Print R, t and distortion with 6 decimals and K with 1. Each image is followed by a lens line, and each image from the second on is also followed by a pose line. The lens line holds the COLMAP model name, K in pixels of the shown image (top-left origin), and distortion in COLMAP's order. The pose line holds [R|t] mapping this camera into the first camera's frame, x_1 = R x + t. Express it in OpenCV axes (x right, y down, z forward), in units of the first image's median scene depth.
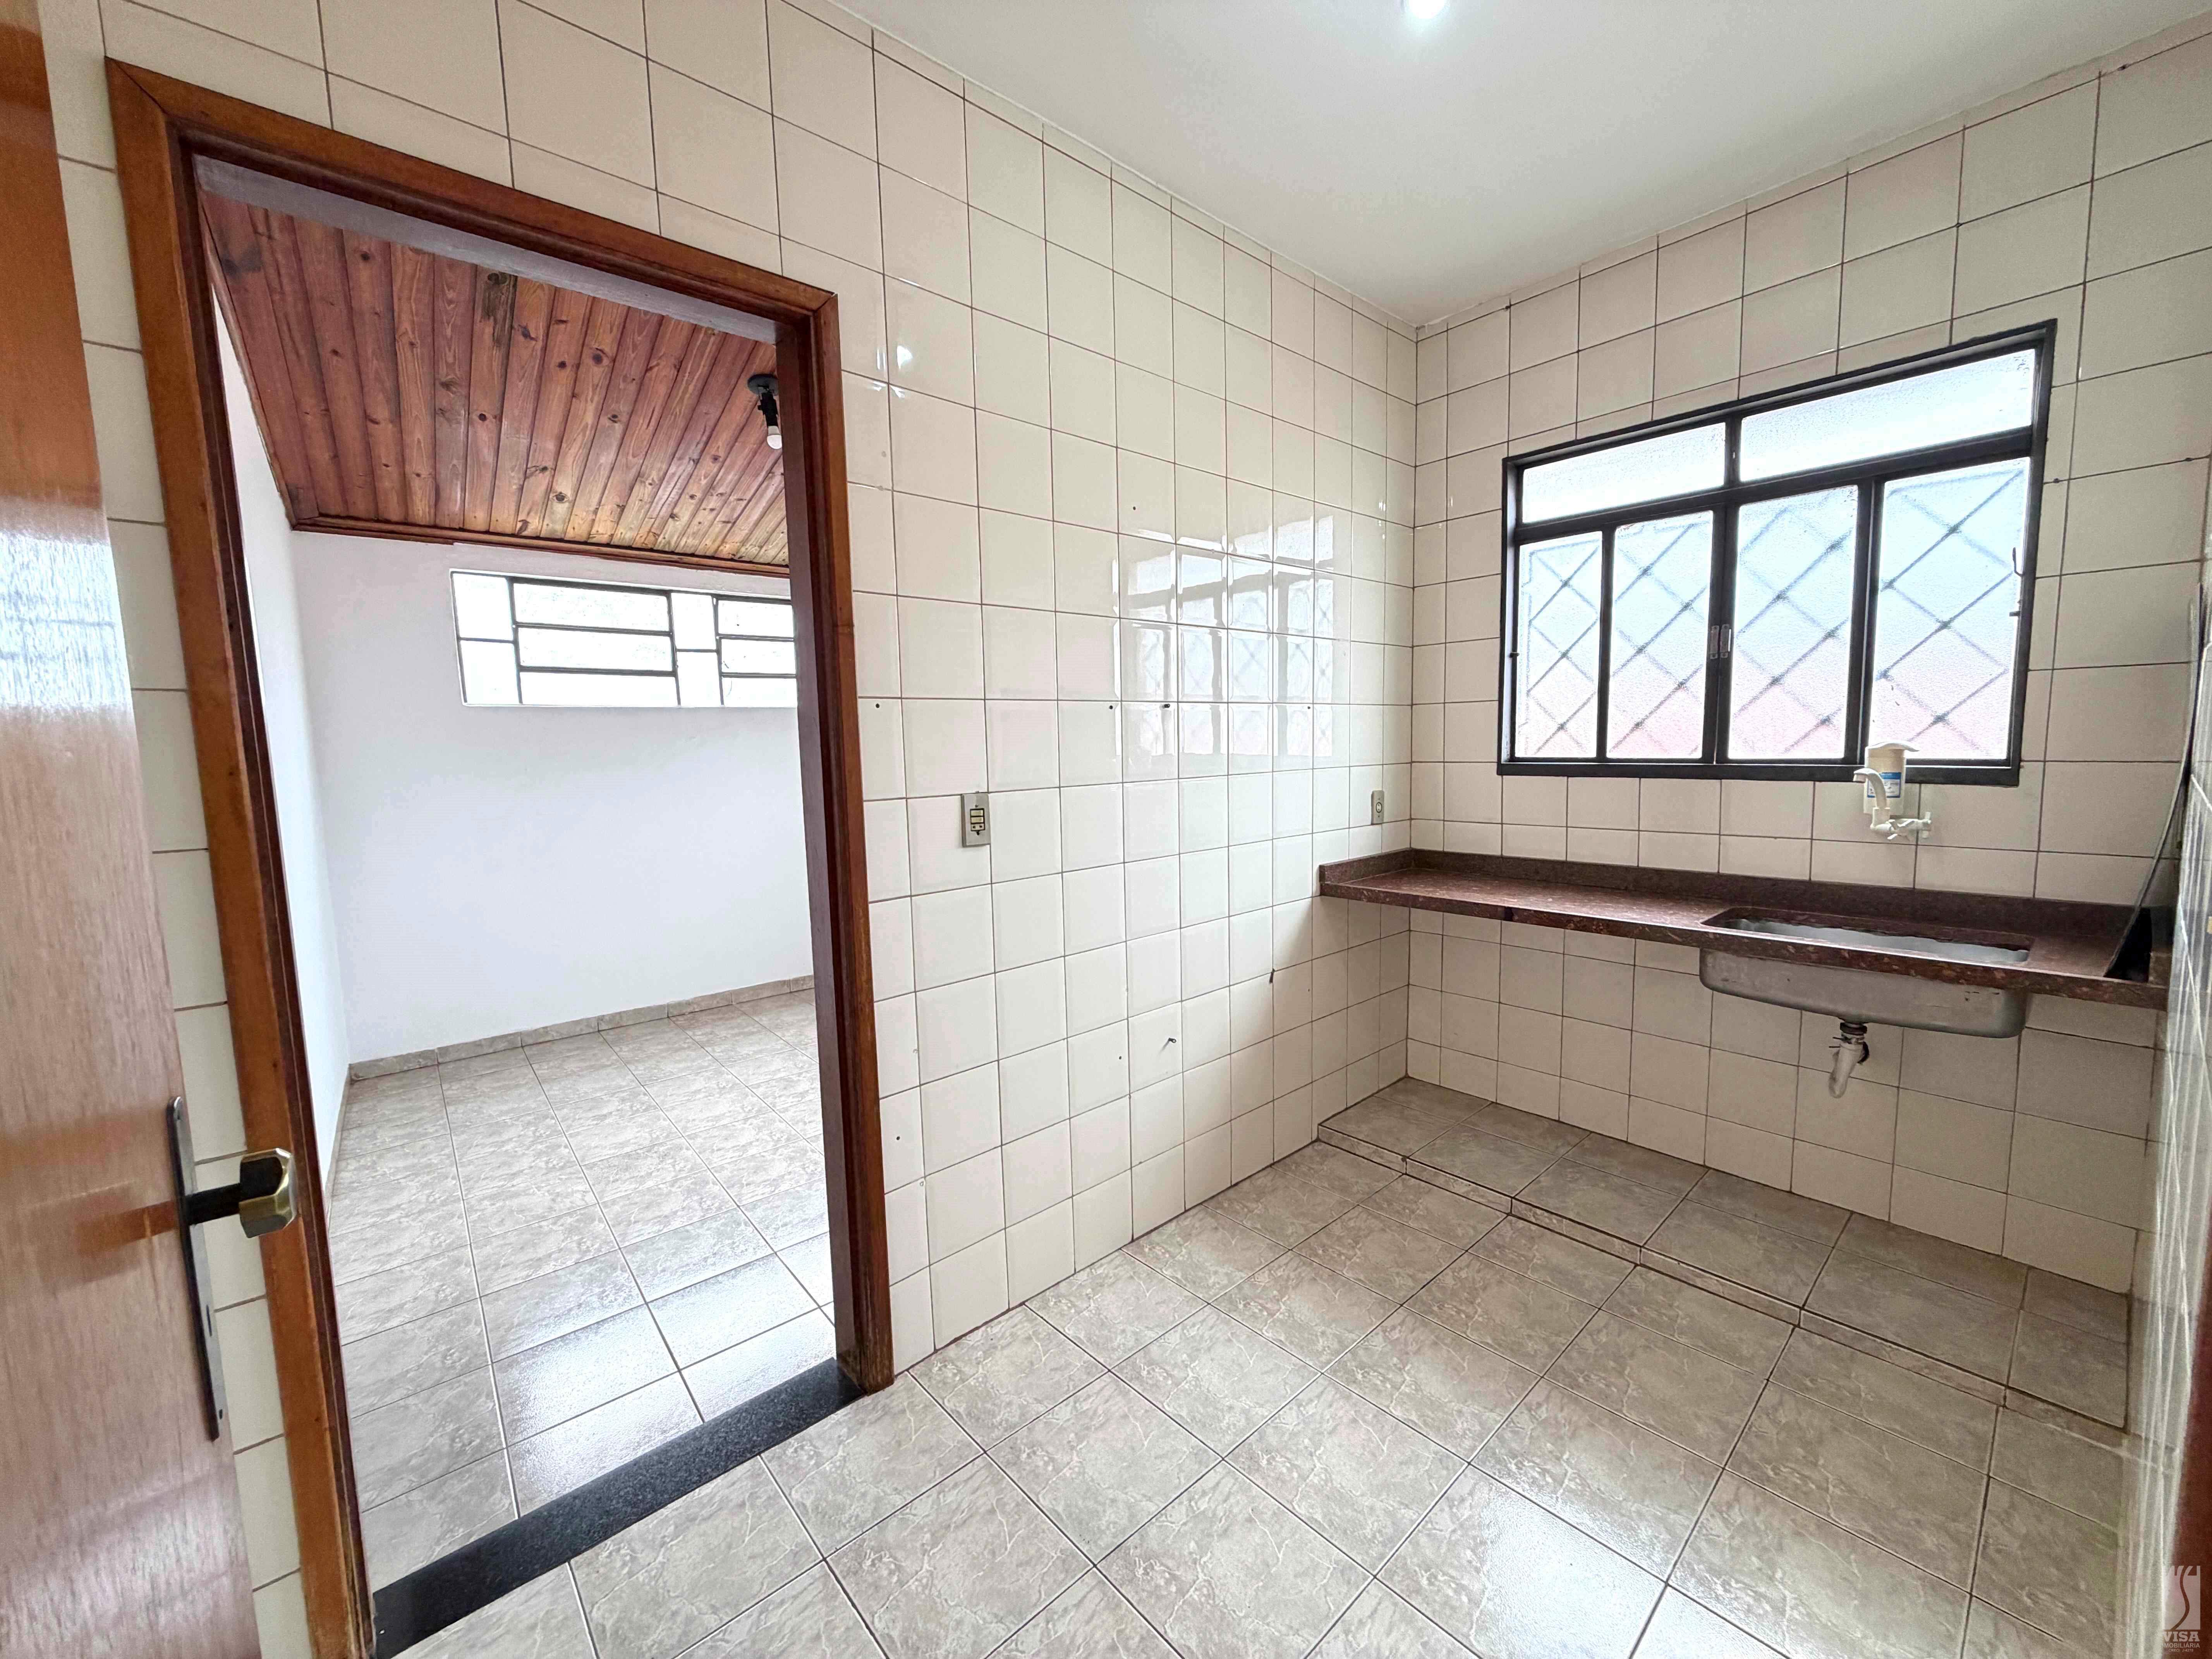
lens RADIAL K [[883.8, 0, 1106.0], [0, 883.8, 829.5], [0, 0, 1]] dist [-0.001975, -0.000052]
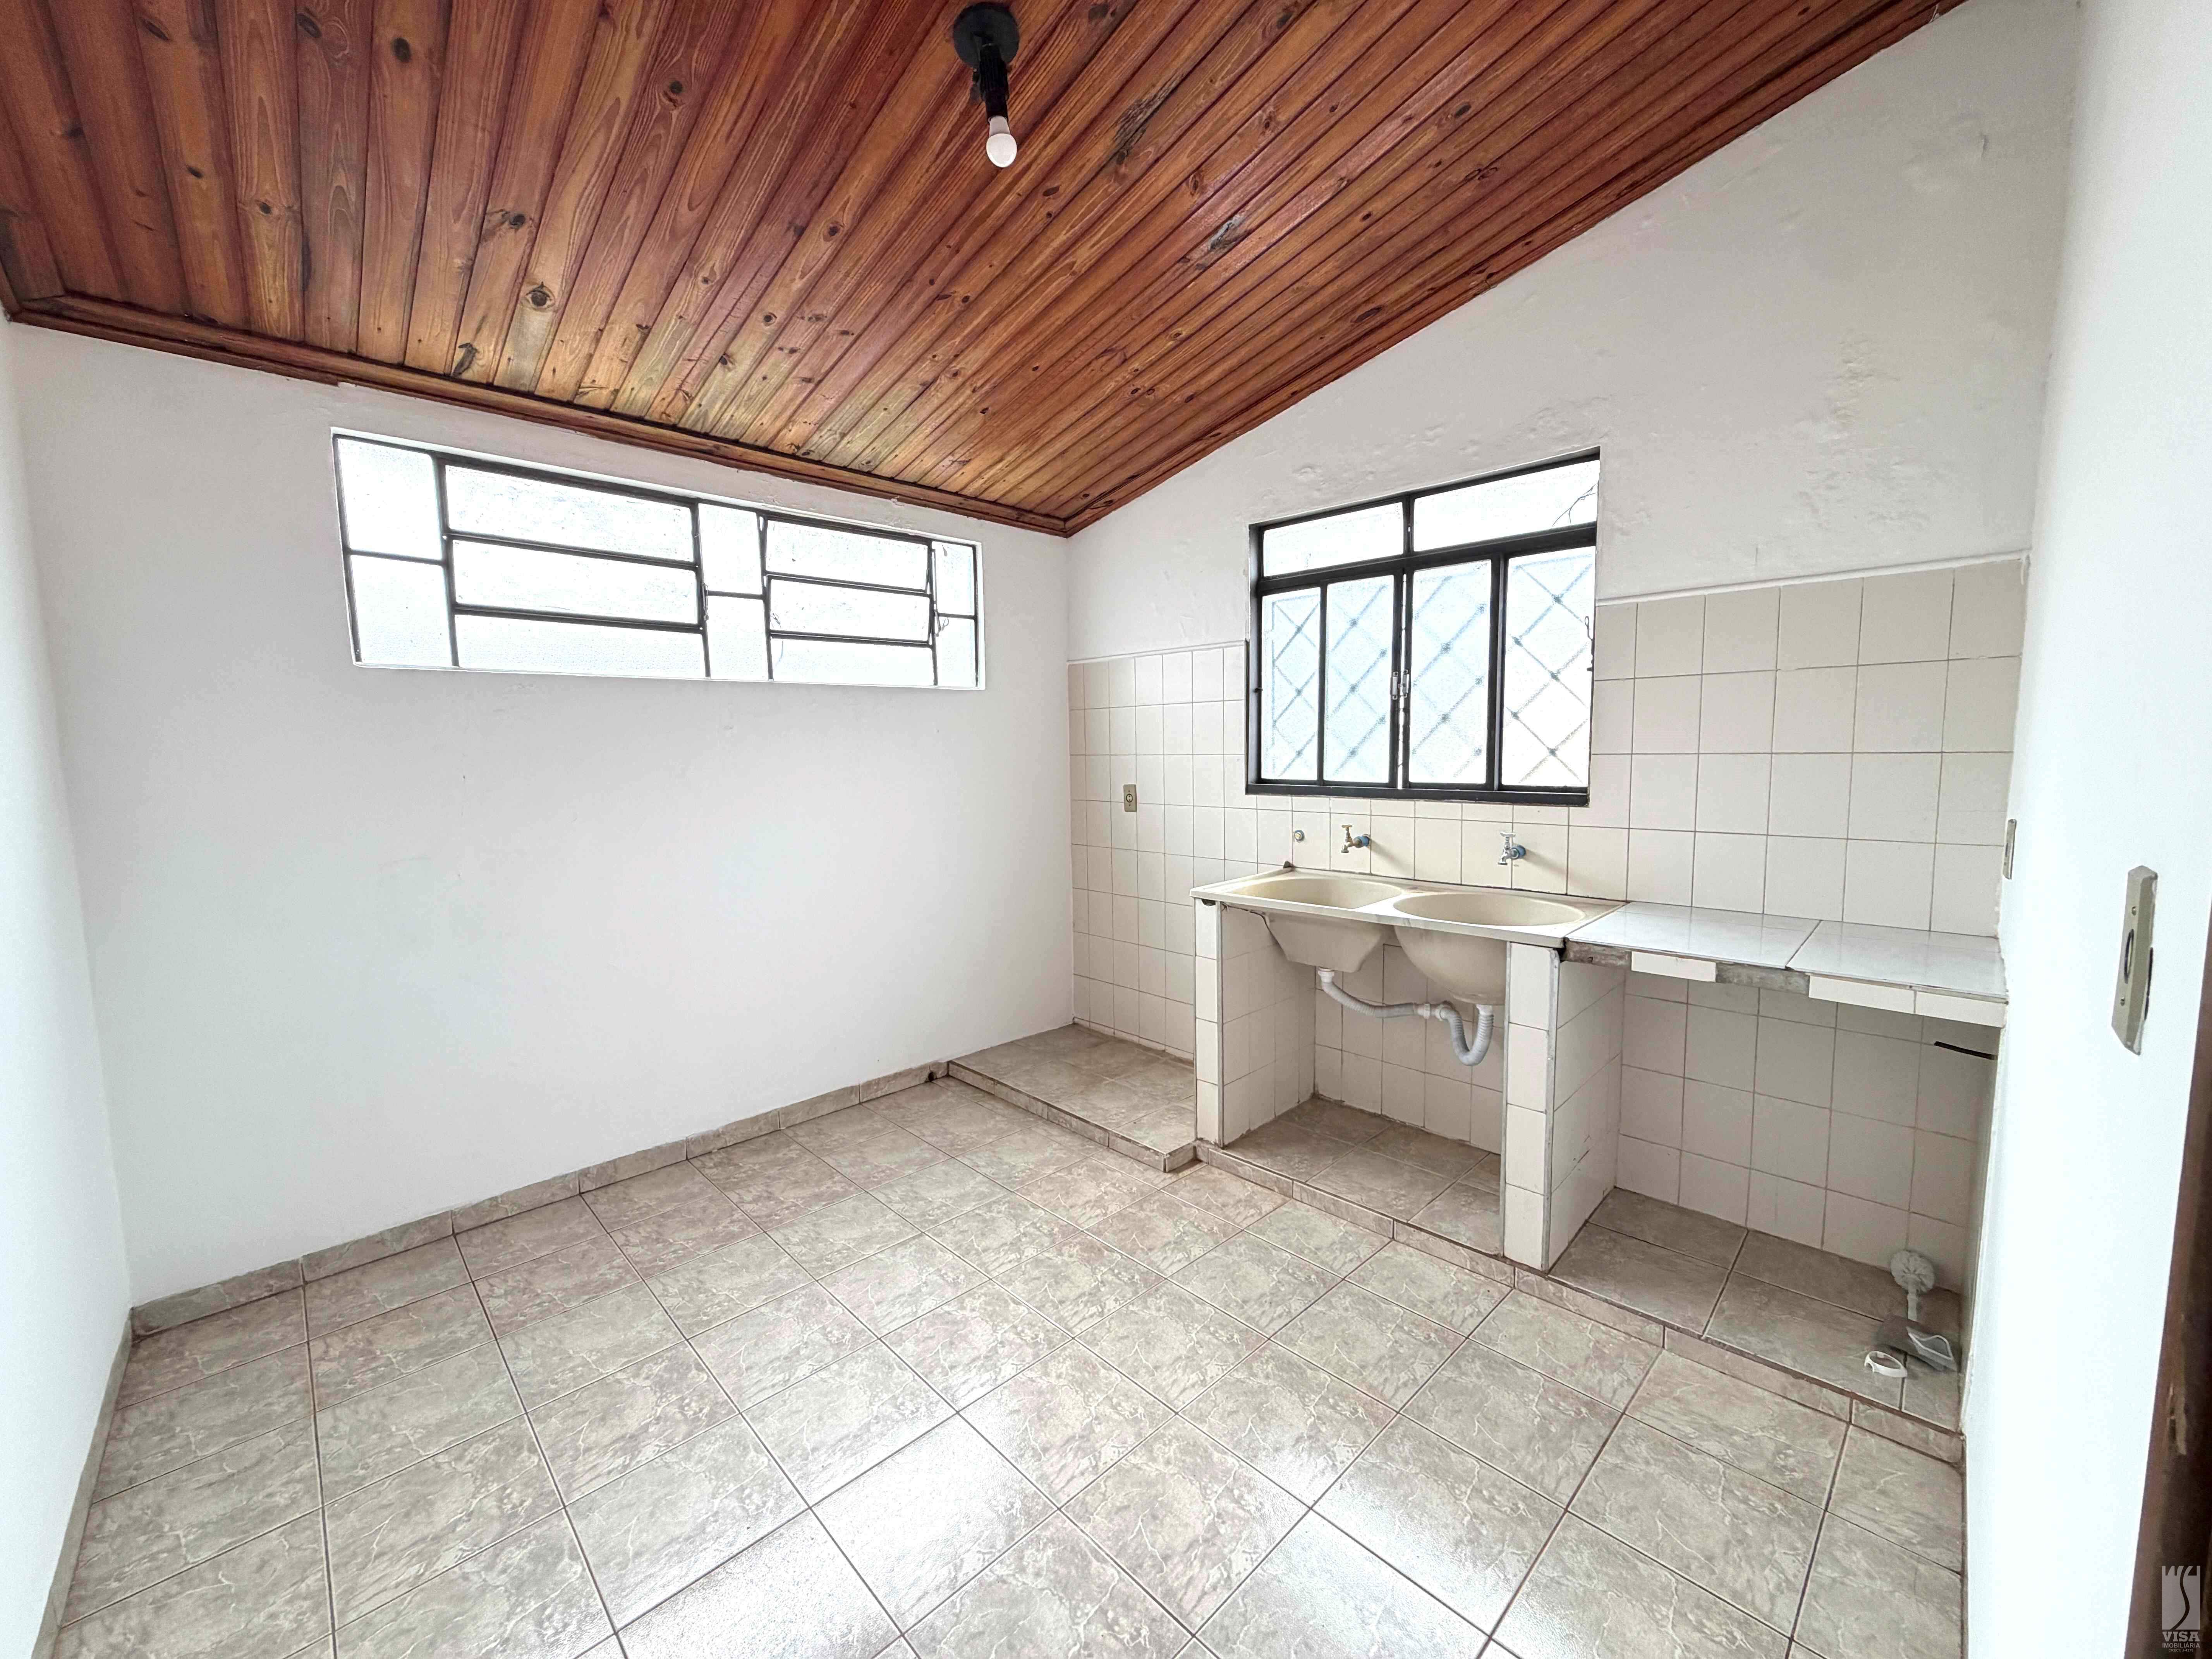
lens RADIAL K [[883.8, 0, 1106.0], [0, 883.8, 829.5], [0, 0, 1]] dist [-0.001975, -0.000052]
pose [[0.996966, 0.004373, 0.077709, -0.283191], [-0.004163, 0.999987, -0.002866, -0.033588], [-0.077721, 0.002534, 0.996972, 0.387888]]
